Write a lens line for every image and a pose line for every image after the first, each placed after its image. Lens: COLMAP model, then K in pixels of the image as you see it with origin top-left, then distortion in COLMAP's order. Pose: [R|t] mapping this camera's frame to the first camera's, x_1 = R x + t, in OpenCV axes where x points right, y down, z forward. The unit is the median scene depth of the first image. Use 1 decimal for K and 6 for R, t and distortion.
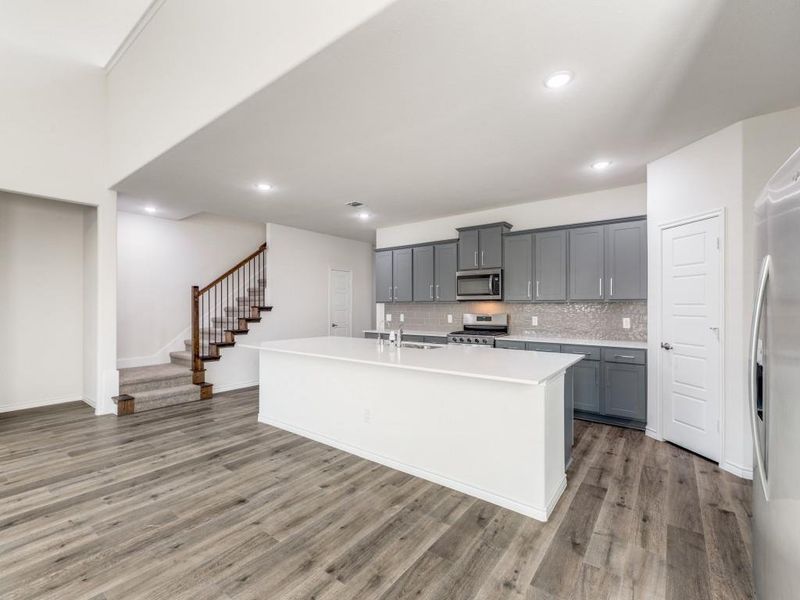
lens RADIAL K [[363.0, 0, 392.2], [0, 363.0, 301.4], [0, 0, 1]] dist [0.007038, -0.001517]
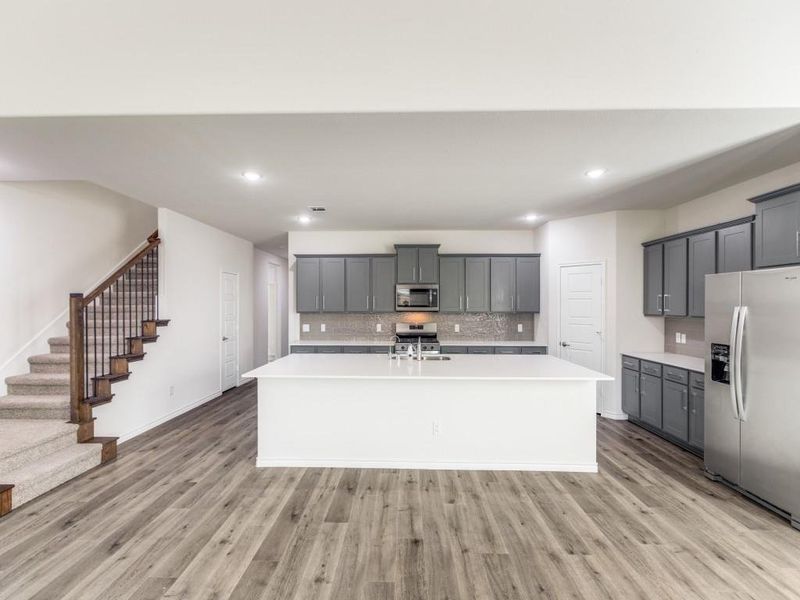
lens RADIAL K [[363.0, 0, 398.7], [0, 363.0, 304.4], [0, 0, 1]] dist [0.007038, -0.001517]
pose [[0.803510, -0.000636, 0.595290, -0.658001], [-0.009323, 0.999863, 0.013652, -0.054313], [-0.595218, -0.016520, 0.803395, 0.176919]]
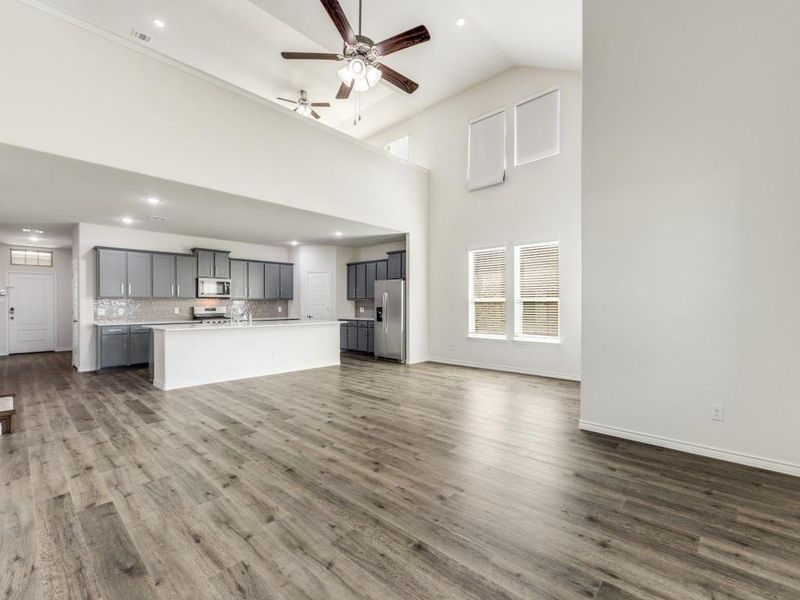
lens RADIAL K [[363.0, 0, 401.5], [0, 363.0, 303.9], [0, 0, 1]] dist [0.007038, -0.001517]
pose [[0.086705, 0.002358, 0.996231, -1.707957], [-0.013469, 0.999909, -0.001195, 0.020296], [-0.996143, -0.013314, 0.086729, 0.087409]]
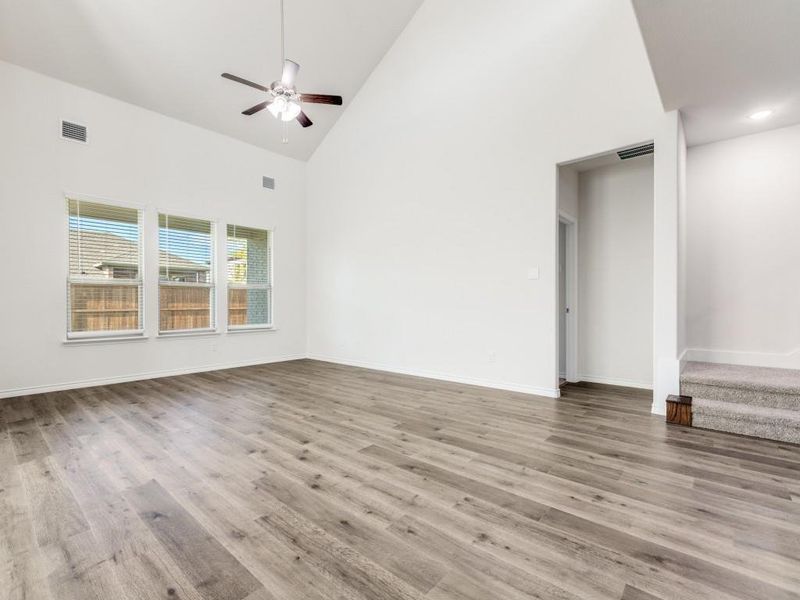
lens RADIAL K [[363.0, 0, 398.4], [0, 363.0, 302.9], [0, 0, 1]] dist [0.007038, -0.001517]
pose [[-0.052425, -0.003083, -0.998620, -0.009143], [0.017622, 0.999837, -0.004012, 0.085527], [0.998469, -0.017808, -0.052362, 0.595291]]
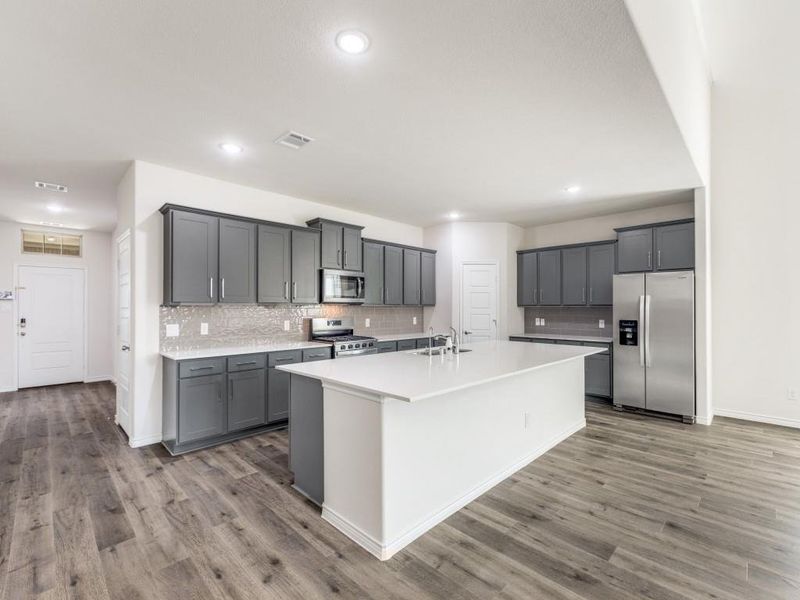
lens RADIAL K [[363.0, 0, 399.7], [0, 363.0, 297.9], [0, 0, 1]] dist [0.007038, -0.001517]
pose [[0.112983, 0.027789, 0.993208, -0.919656], [-0.016315, 0.999526, -0.026110, 0.008188], [-0.993463, -0.013254, 0.113383, 1.026925]]
